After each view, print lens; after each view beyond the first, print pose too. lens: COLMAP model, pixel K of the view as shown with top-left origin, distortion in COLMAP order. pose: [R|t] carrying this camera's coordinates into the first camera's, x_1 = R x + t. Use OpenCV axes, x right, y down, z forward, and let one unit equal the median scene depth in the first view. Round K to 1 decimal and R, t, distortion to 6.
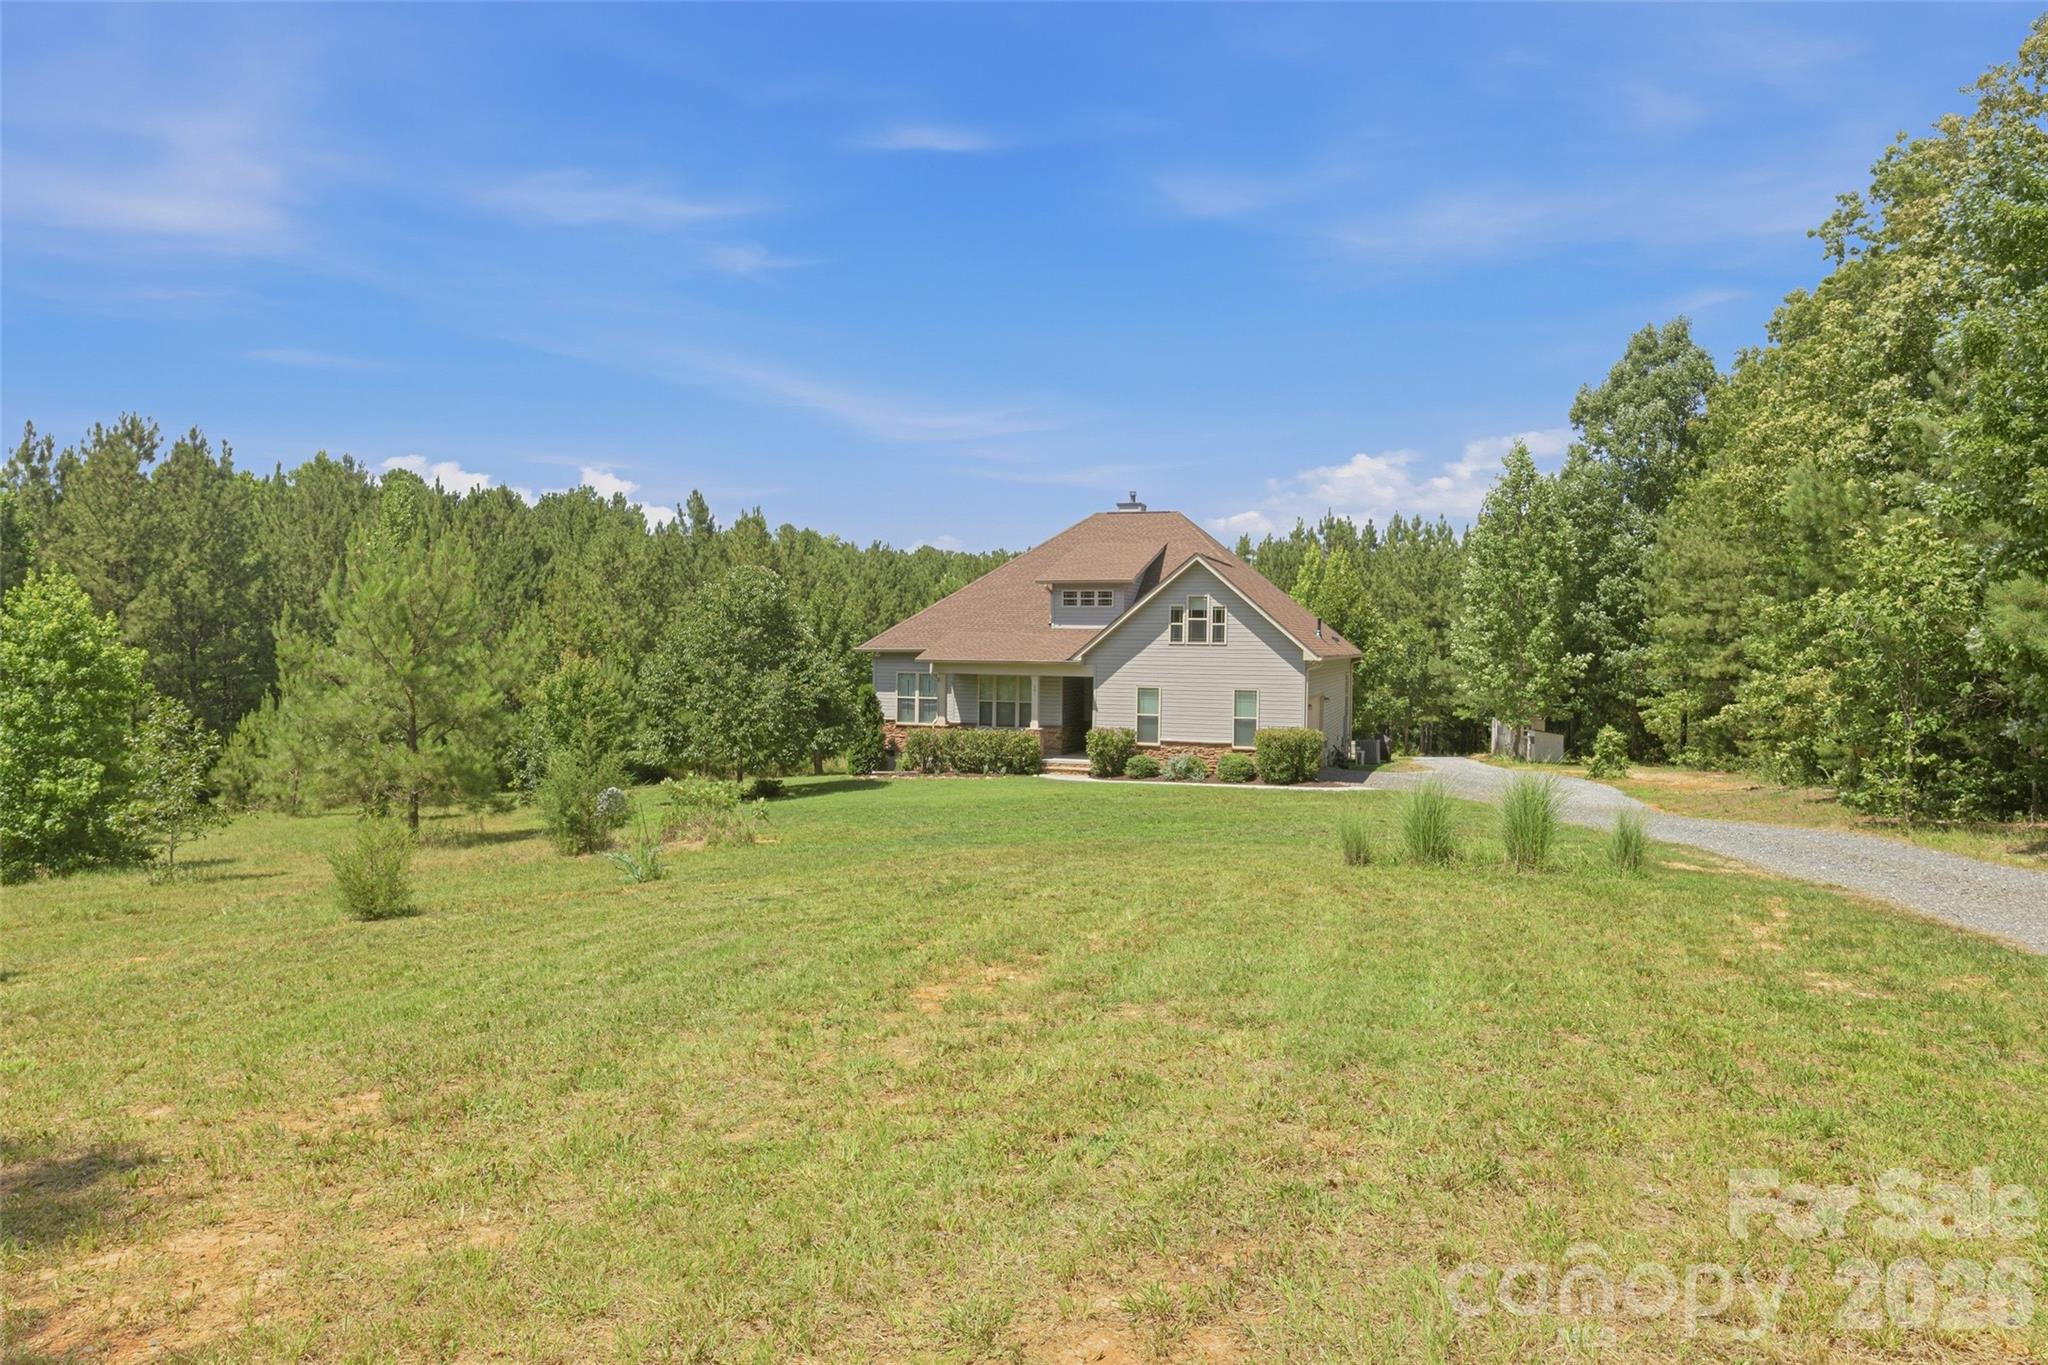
lens RADIAL K [[1391.8, 0, 1024.0], [0, 1391.8, 682.5], [0, 0, 1]] dist [-0.000004, 0.000439]
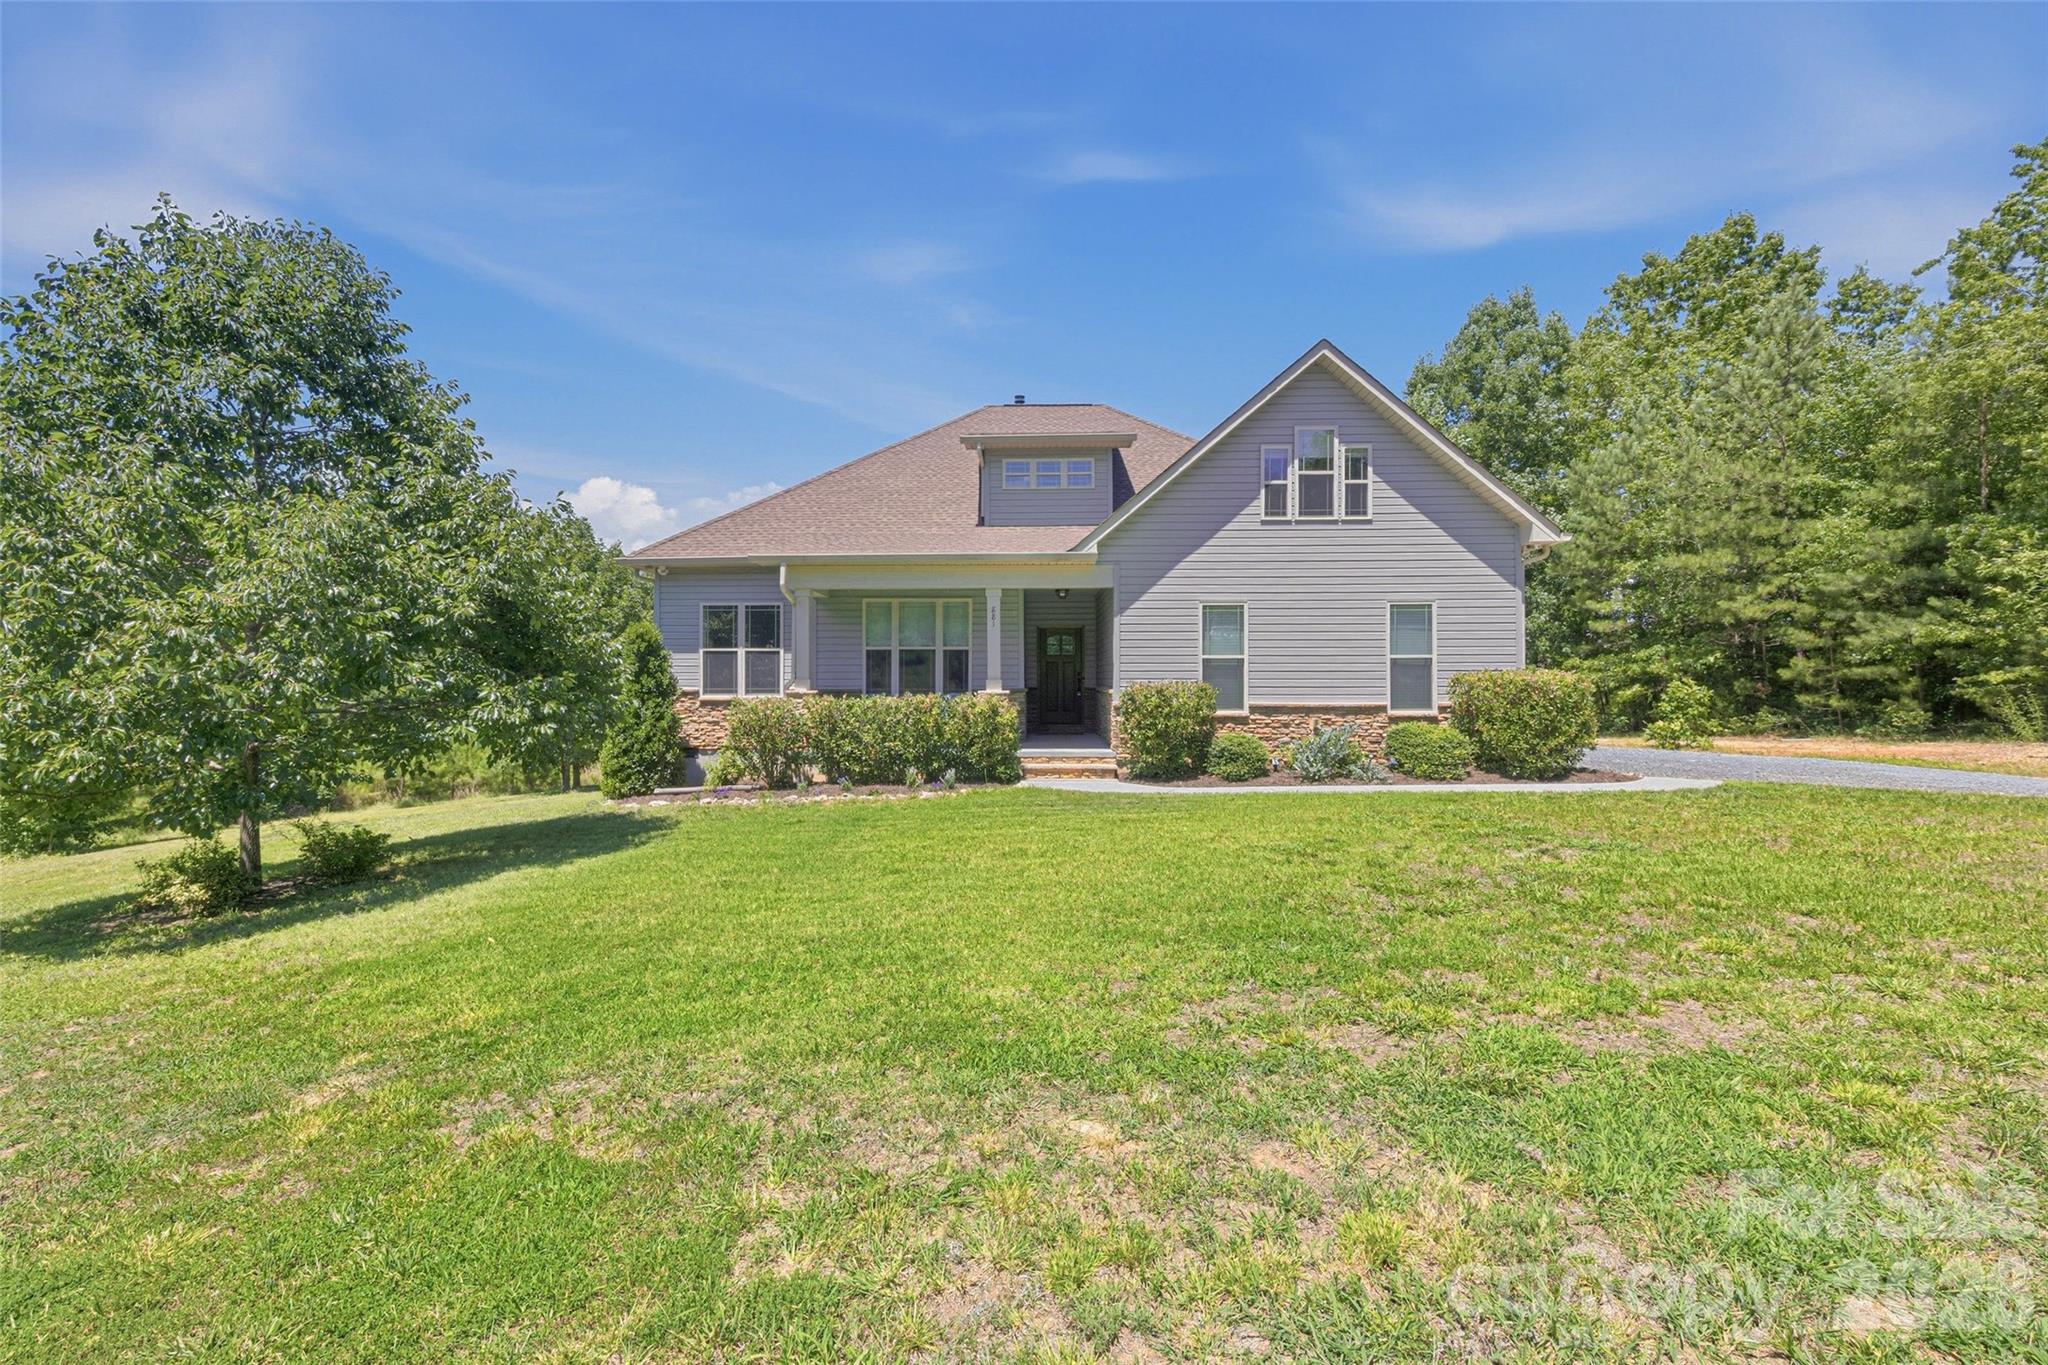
lens RADIAL K [[843.8, 0, 1024.0], [0, 843.8, 682.5], [0, 0, 1]] dist [-0.001030, -0.000151]
pose [[0.955091, -0.015064, 0.295928, -0.076041], [0.024212, 0.999335, -0.027275, 0.039239], [-0.295320, 0.033215, 0.954821, 0.712446]]
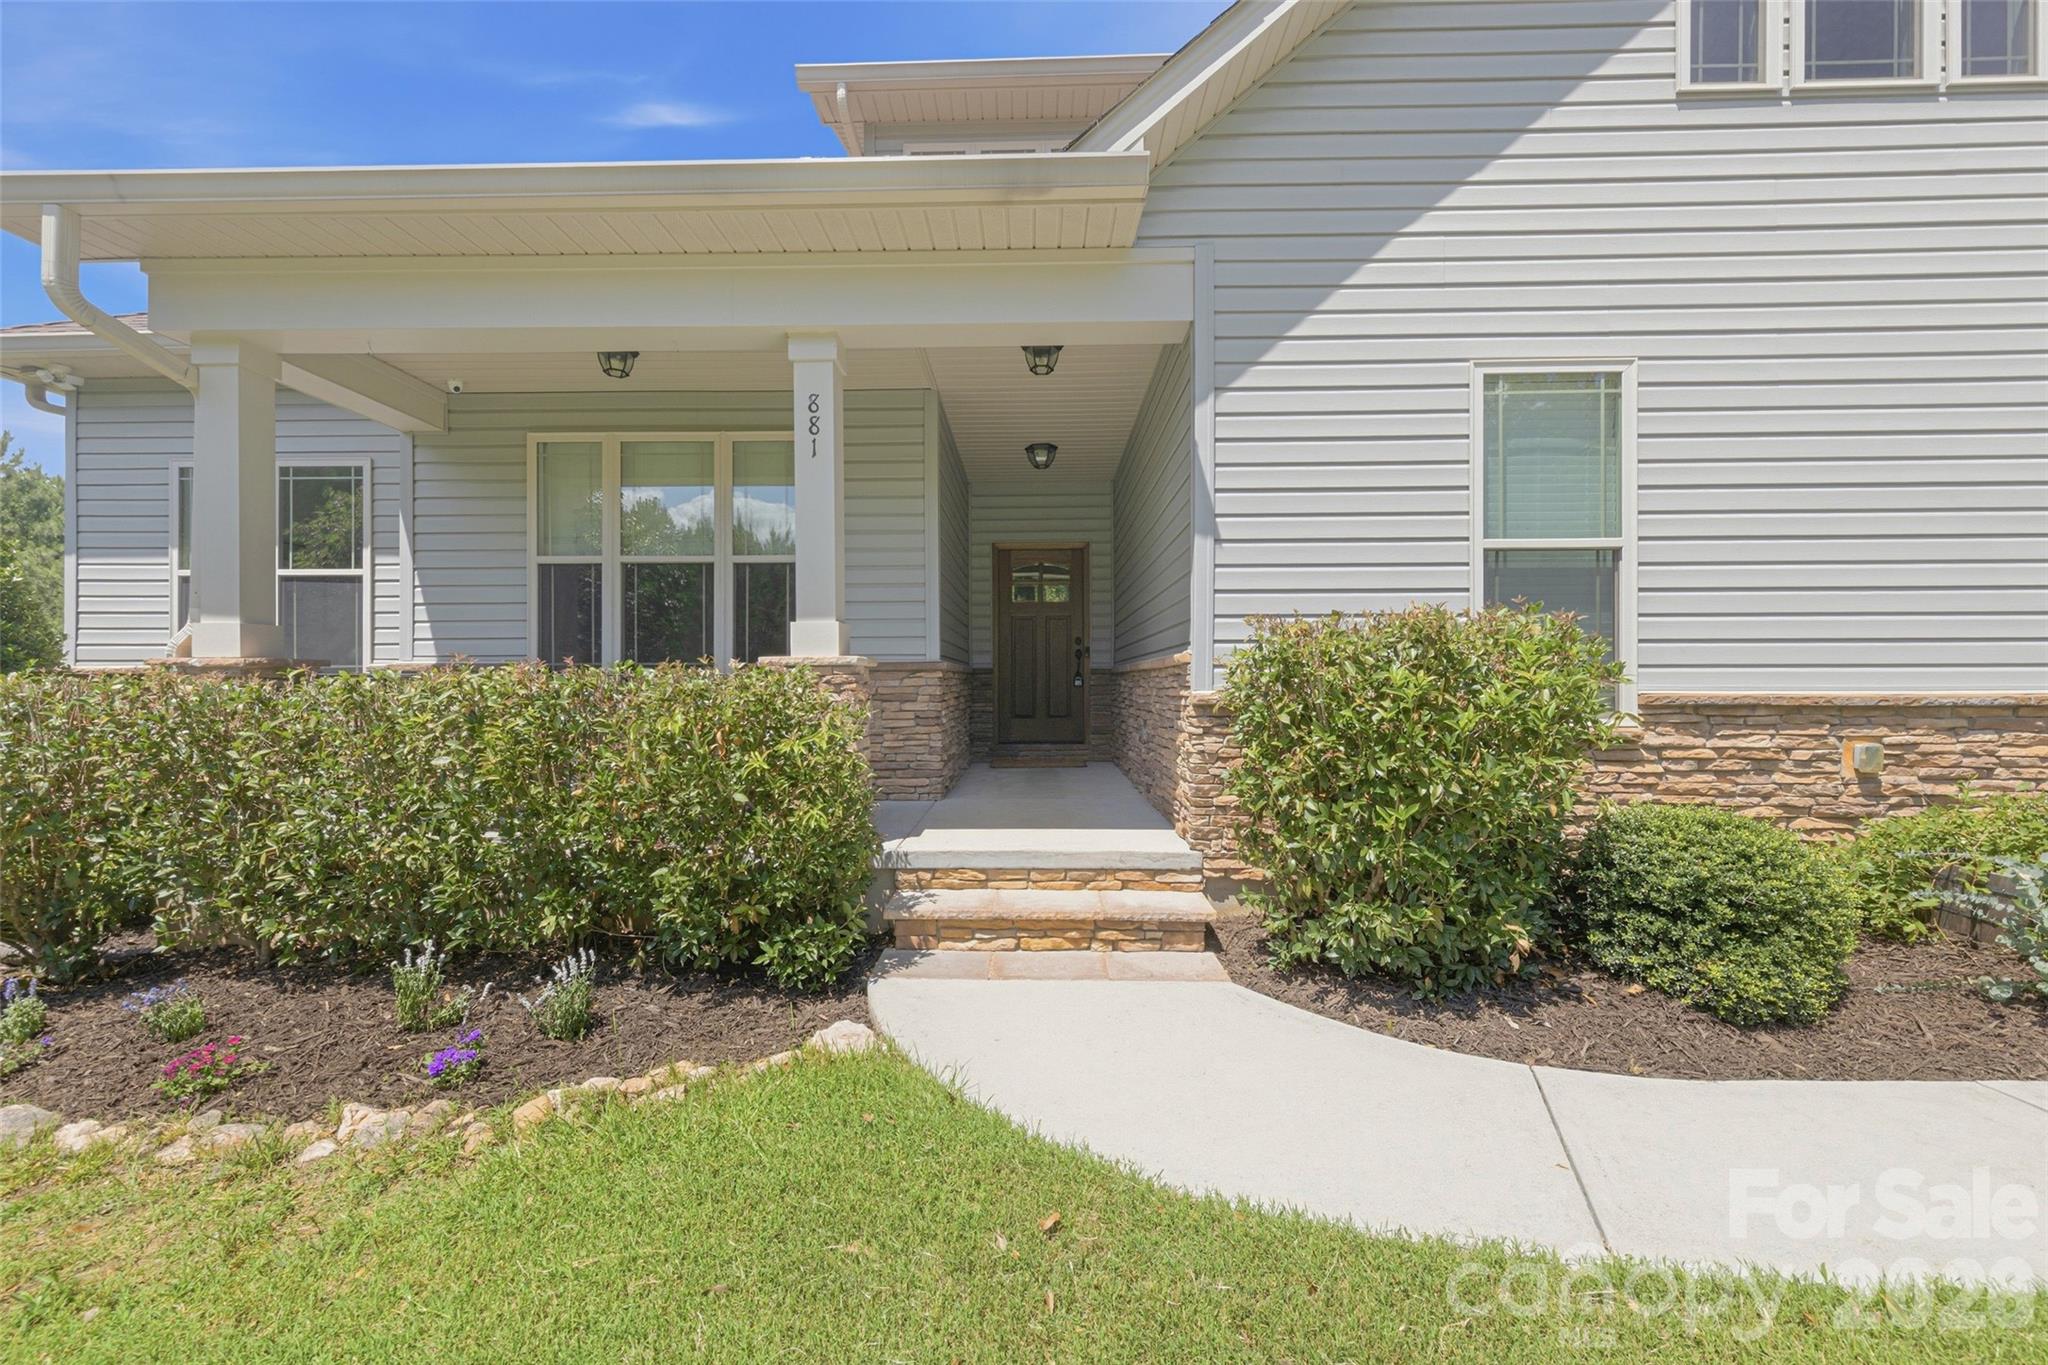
lens RADIAL K [[672.3, 0, 1024.0], [0, 672.3, 682.5], [0, 0, 1]] dist [-0.000256, 0.000015]
pose [[0.957975, -0.015526, 0.286433, 0.007827], [0.024710, 0.999289, -0.028478, 0.039715], [-0.285787, 0.034359, 0.957677, 0.934717]]
